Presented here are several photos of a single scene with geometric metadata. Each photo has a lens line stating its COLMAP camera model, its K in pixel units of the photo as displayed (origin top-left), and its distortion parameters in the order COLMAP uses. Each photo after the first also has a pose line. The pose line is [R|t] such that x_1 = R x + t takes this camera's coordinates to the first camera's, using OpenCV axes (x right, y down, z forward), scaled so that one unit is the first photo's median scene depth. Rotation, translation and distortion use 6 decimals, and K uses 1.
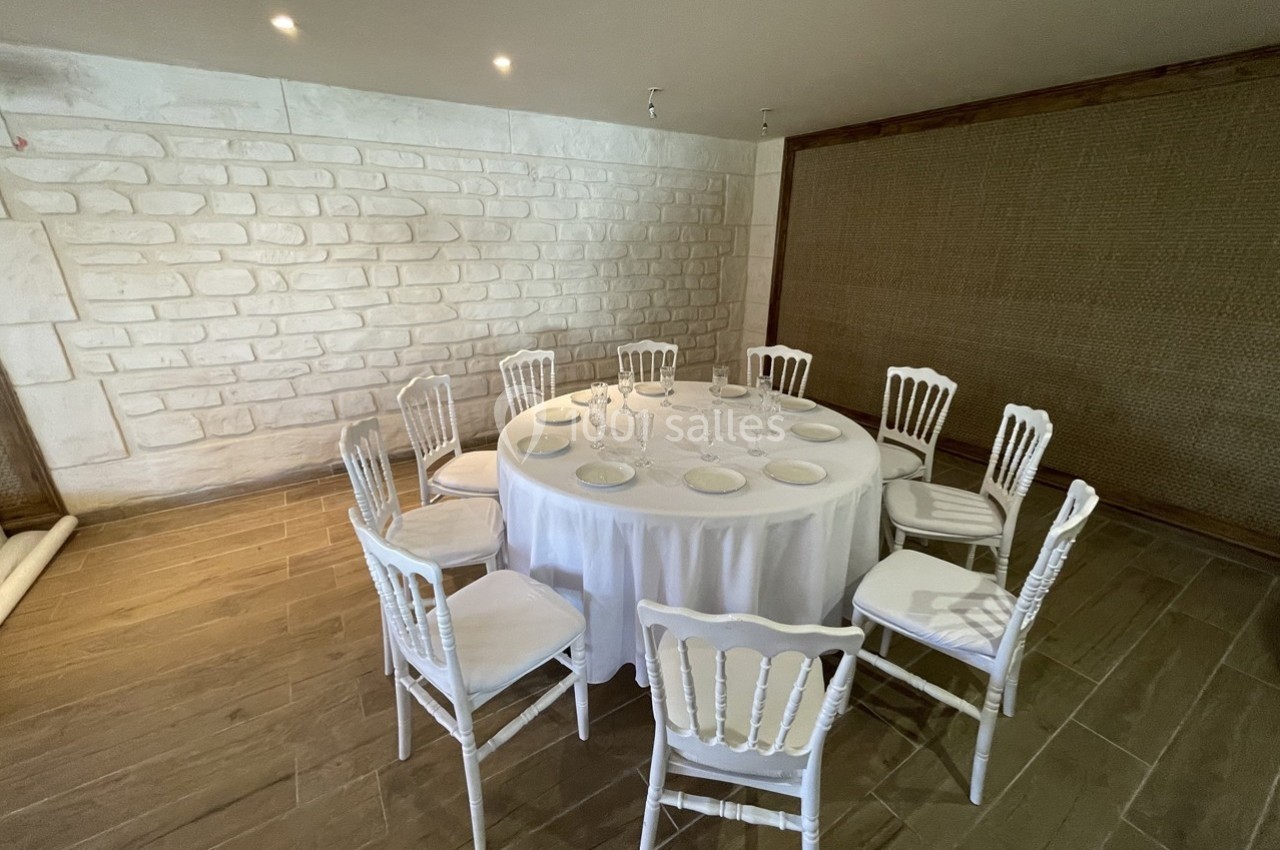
lens RADIAL K [[509.9, 0, 634.3], [0, 509.9, 426.8], [0, 0, 1]] dist [-0.001664, 0.000158]
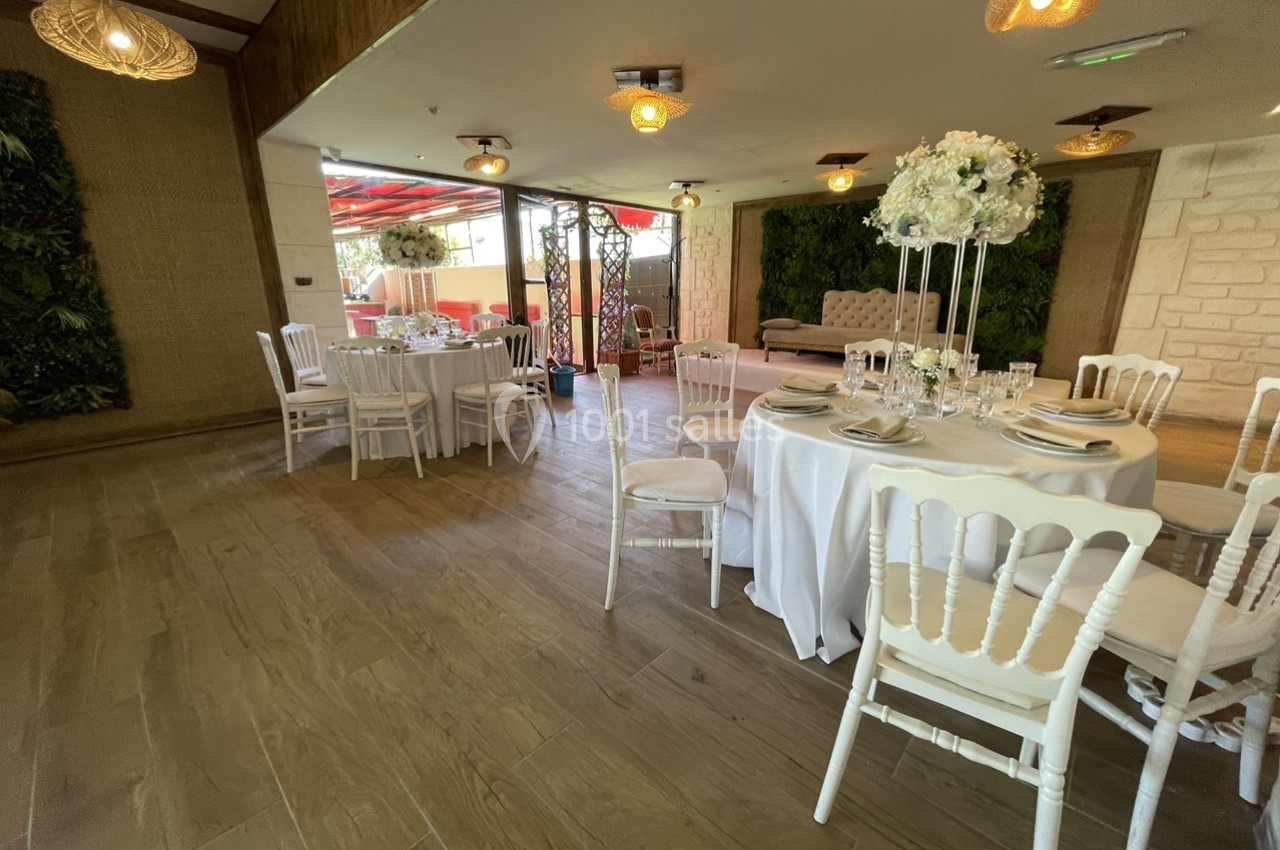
lens RADIAL K [[513.3, 0, 644.3], [0, 513.3, 427.6], [0, 0, 1]] dist [-0.001366, -0.000182]
pose [[0.251807, 0.258833, -0.932523, 0.130384], [-0.332303, 0.928112, 0.167877, 0.374496], [0.908938, 0.267607, 0.319716, -0.771782]]
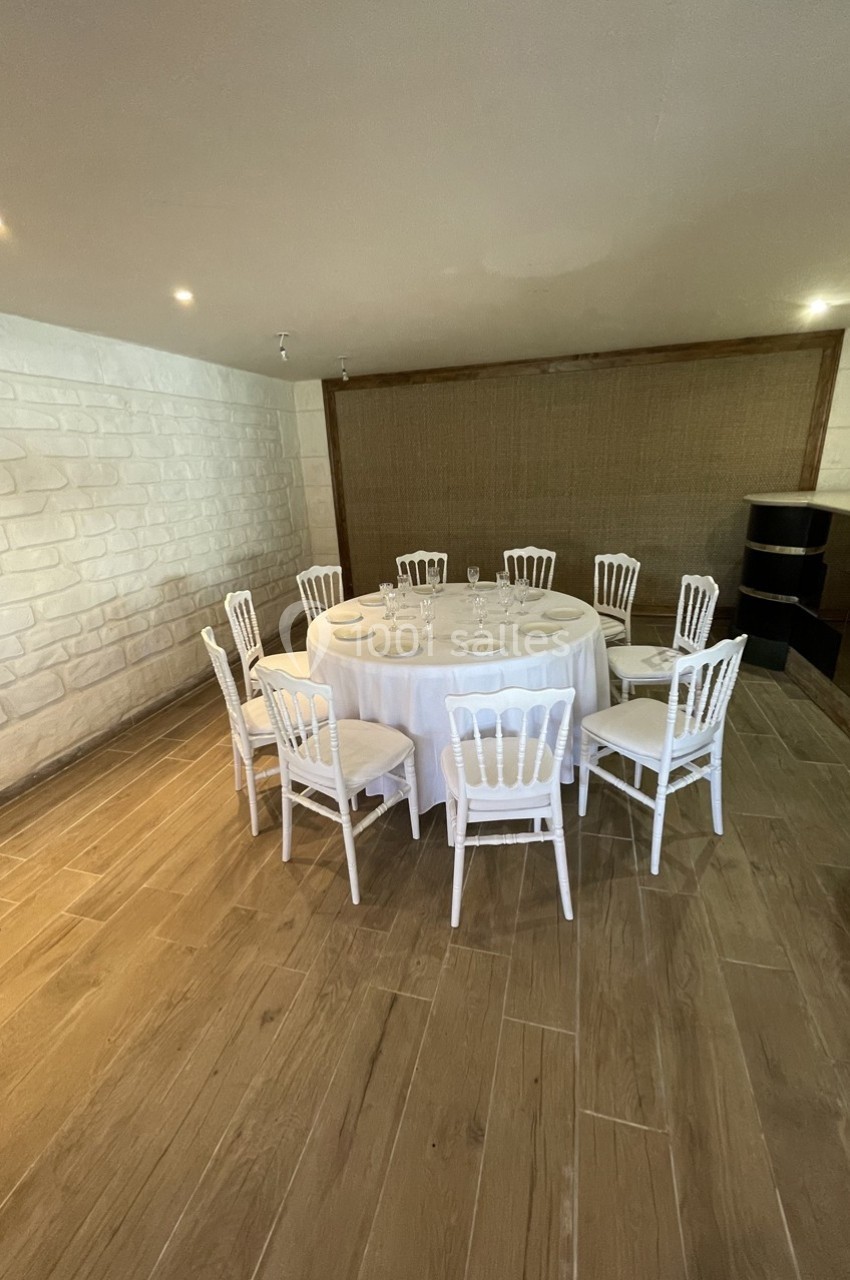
lens RADIAL K [[527.3, 0, 416.0], [0, 527.3, 646.9], [0, 0, 1]] dist [0.001682, 0.000035]
pose [[0.752185, -0.255684, 0.607325, -0.488872], [0.275479, 0.959263, 0.062663, -0.017647], [-0.598606, 0.120171, 0.791978, 0.024215]]
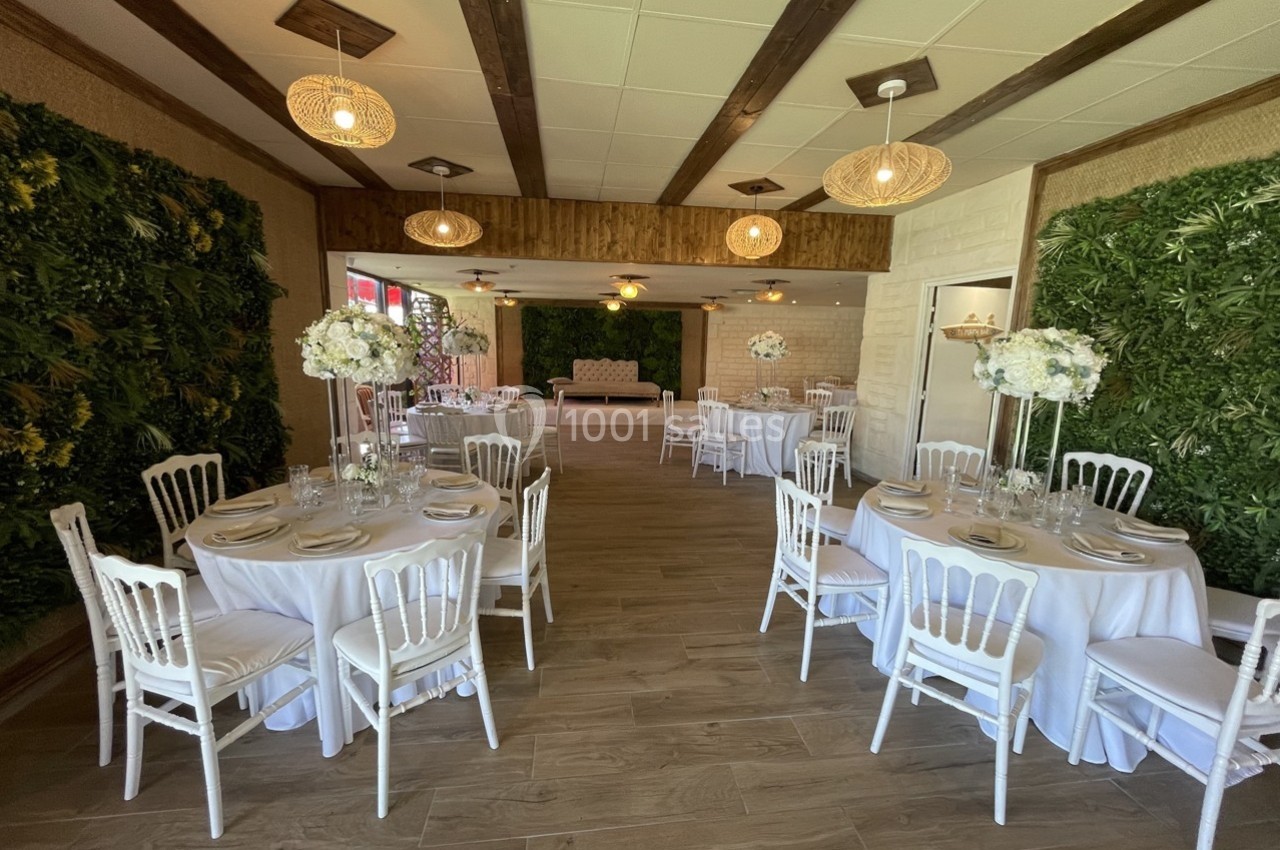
lens RADIAL K [[519.4, 0, 635.5], [0, 519.4, 426.6], [0, 0, 1]] dist [-0.001258, -0.000204]
pose [[0.902752, 0.086153, -0.421445, 0.076649], [-0.165267, 0.974009, -0.154900, 0.785188], [0.397146, 0.209487, 0.893527, -2.145550]]
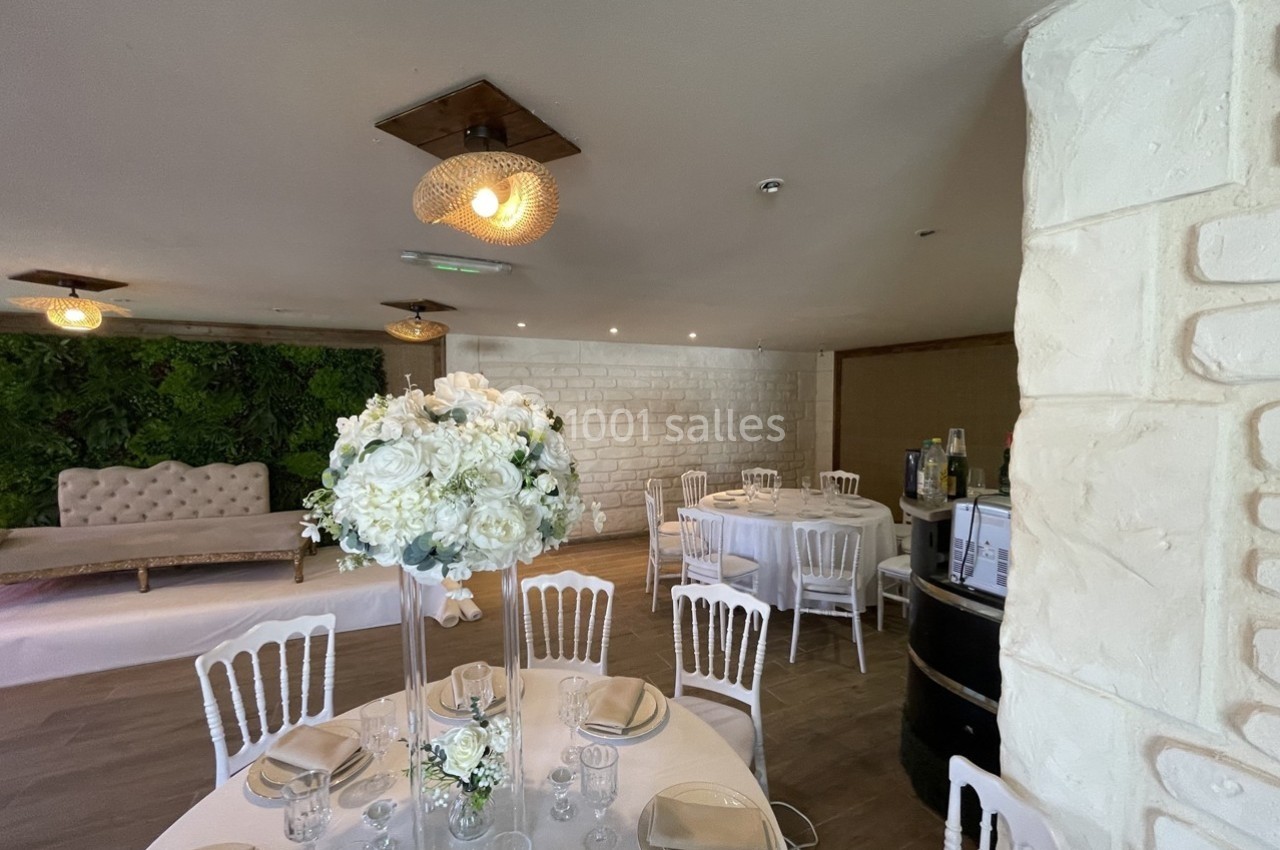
lens RADIAL K [[519.4, 0, 635.5], [0, 519.4, 426.6], [0, 0, 1]] dist [-0.001258, -0.000204]
pose [[0.992937, 0.000266, -0.118644, -0.165104], [-0.036275, 0.952789, -0.301458, 0.220868], [0.112963, 0.303632, 0.946069, -0.678545]]
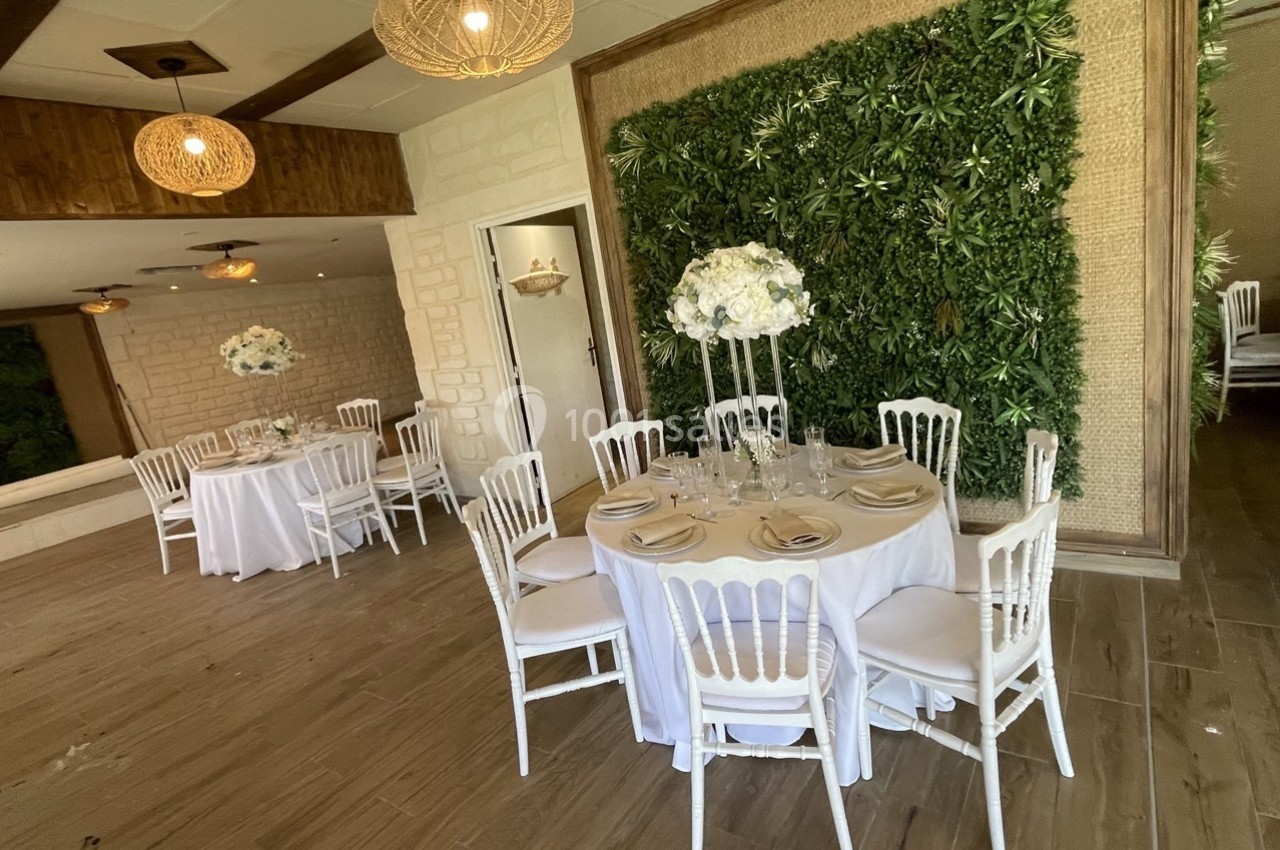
lens RADIAL K [[672.7, 0, 640.6], [0, 672.7, 430.6], [0, 0, 1]] dist [0.000108, -0.000273]
pose [[0.911288, -0.219953, 0.348102, -0.092215], [0.275578, 0.953925, -0.118678, 0.699467], [-0.305960, 0.204079, 0.929914, -1.920577]]
